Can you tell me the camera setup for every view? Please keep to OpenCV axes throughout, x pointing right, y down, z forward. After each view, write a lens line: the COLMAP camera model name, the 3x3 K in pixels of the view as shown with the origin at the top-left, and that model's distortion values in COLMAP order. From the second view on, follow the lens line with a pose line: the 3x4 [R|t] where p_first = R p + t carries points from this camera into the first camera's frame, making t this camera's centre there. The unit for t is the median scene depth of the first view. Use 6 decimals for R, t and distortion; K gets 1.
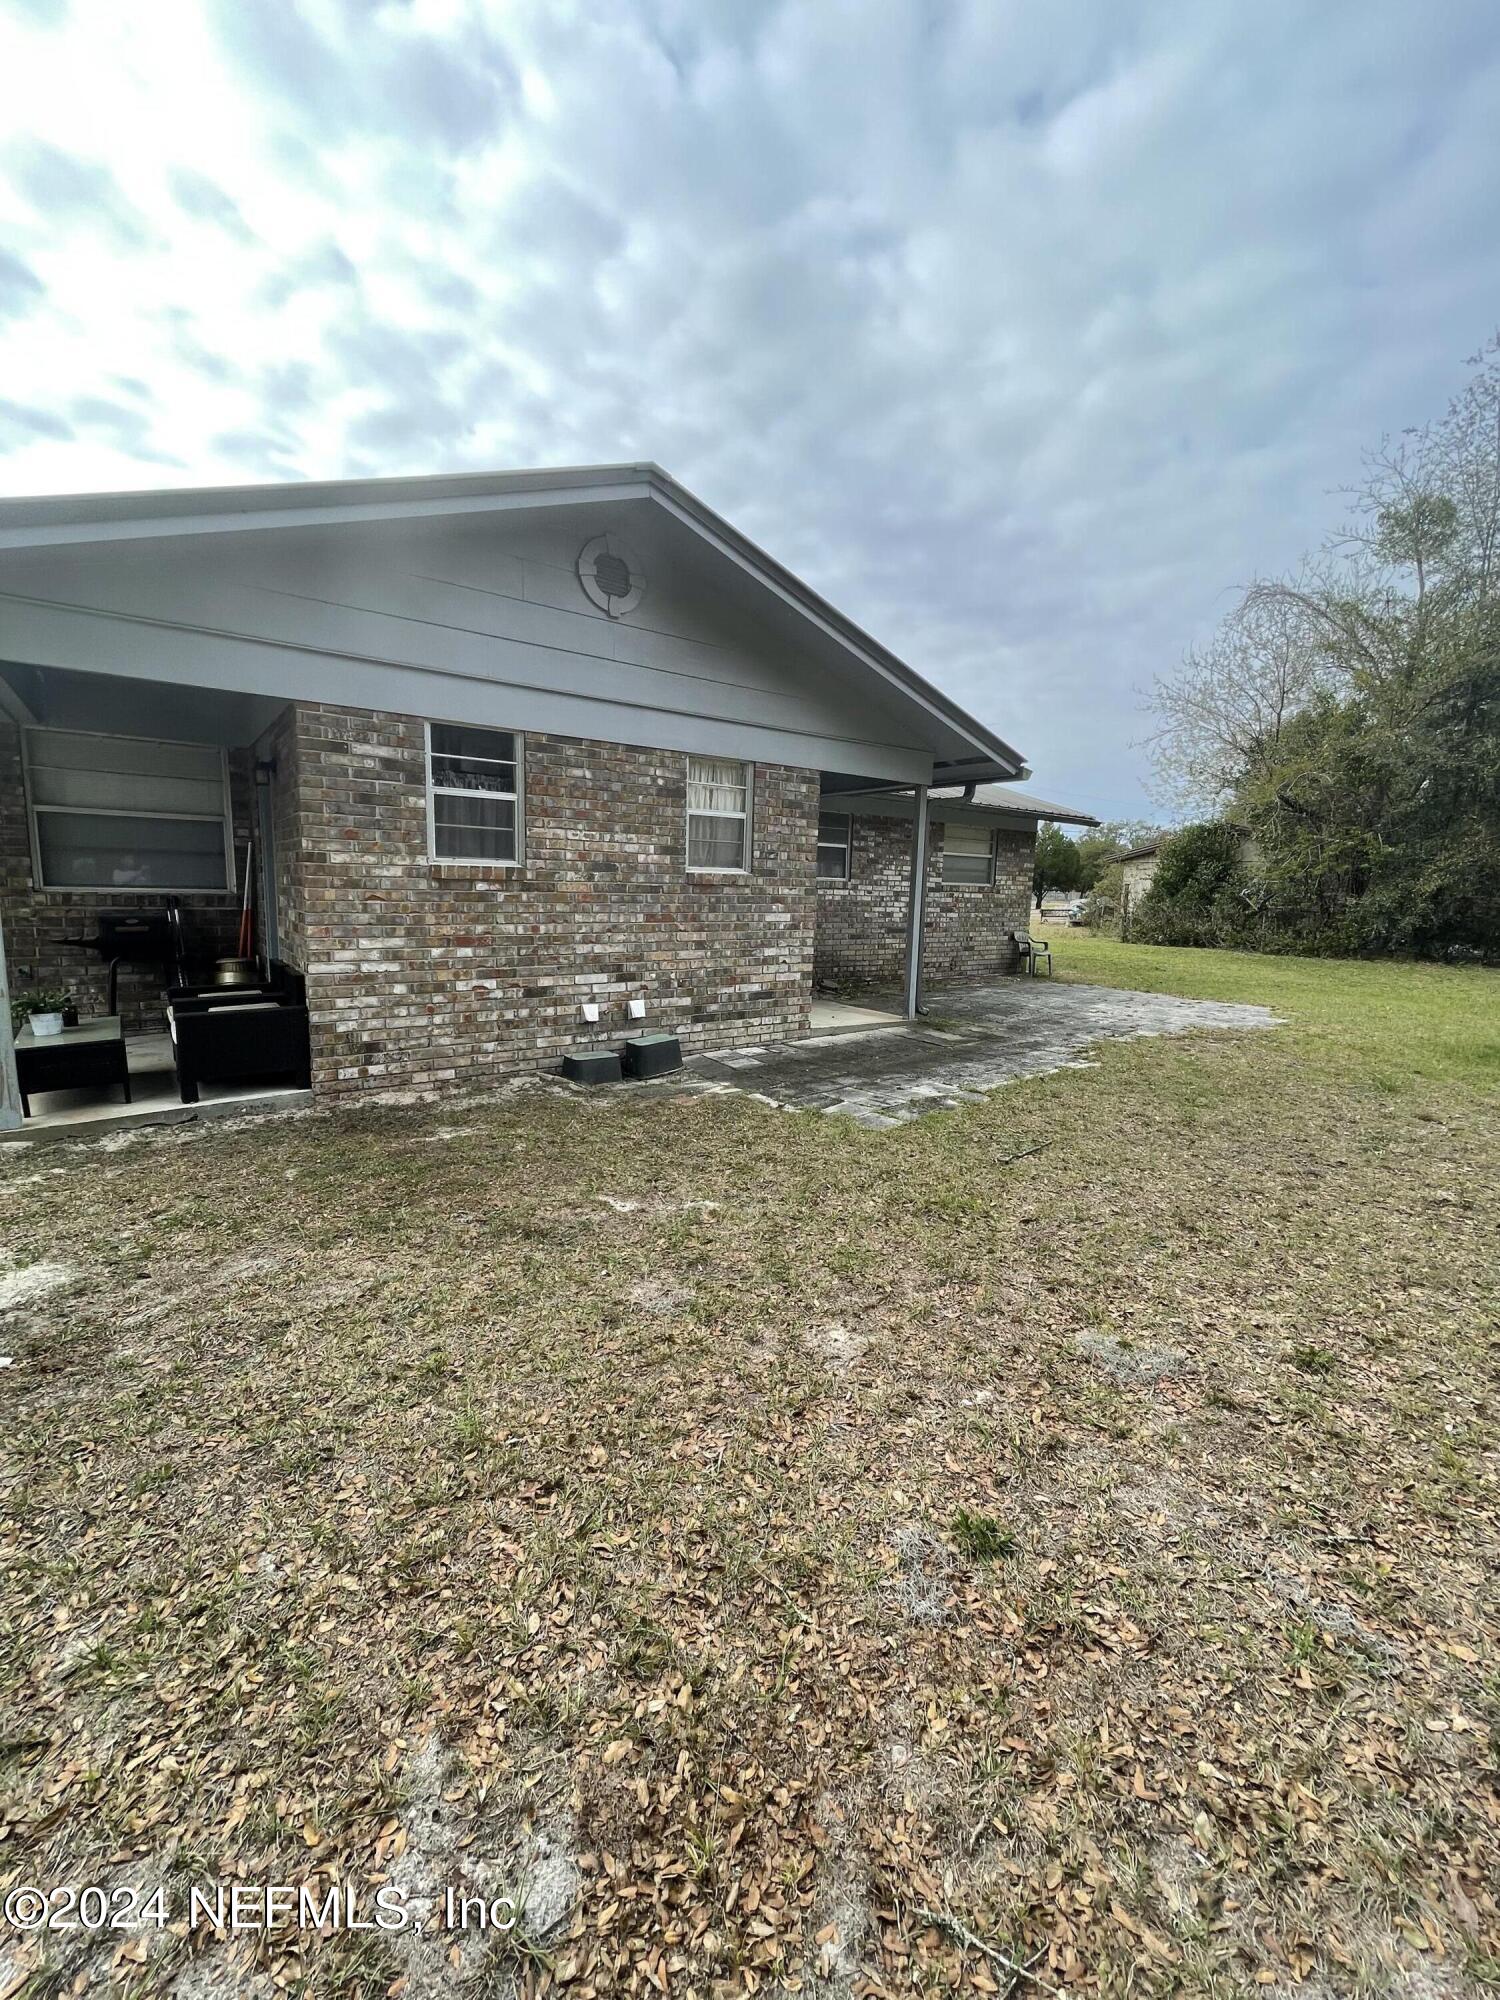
lens RADIAL K [[800.2, 0, 750.0], [0, 800.2, 1000.0], [0, 0, 1]] dist [-0.005833, -0.000144]
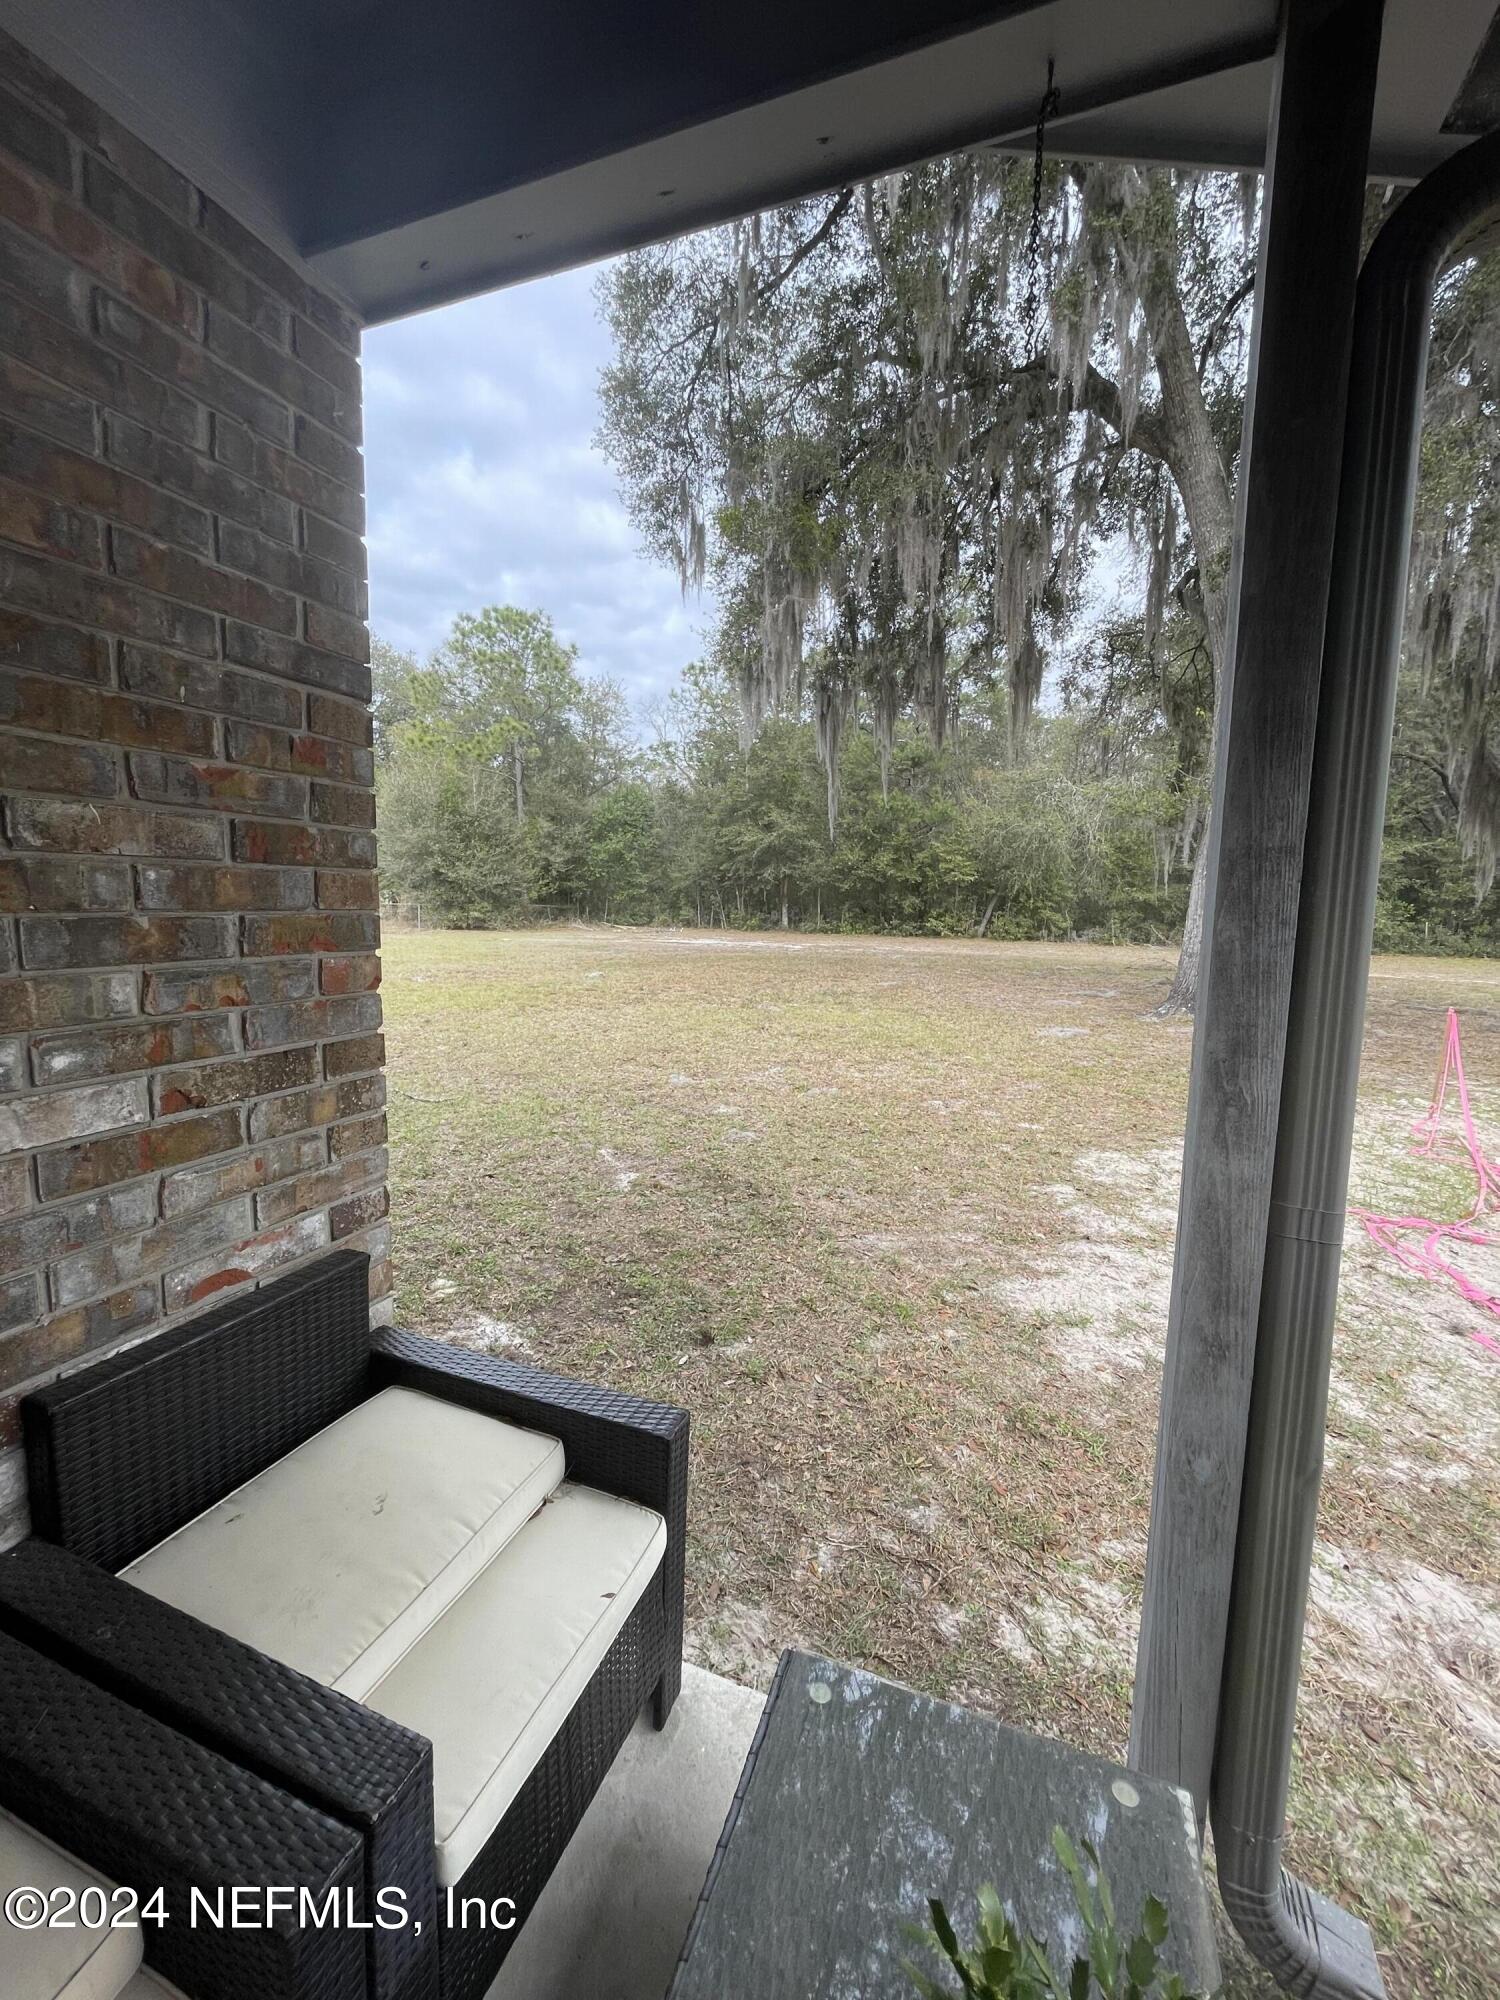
lens RADIAL K [[800.2, 0, 750.0], [0, 800.2, 1000.0], [0, 0, 1]] dist [-0.005833, -0.000144]
pose [[-0.522850, -0.143880, 0.840194, -1.403902], [0.091261, 0.970539, 0.222992, -0.282786], [-0.847525, 0.193269, -0.494316, 1.608852]]
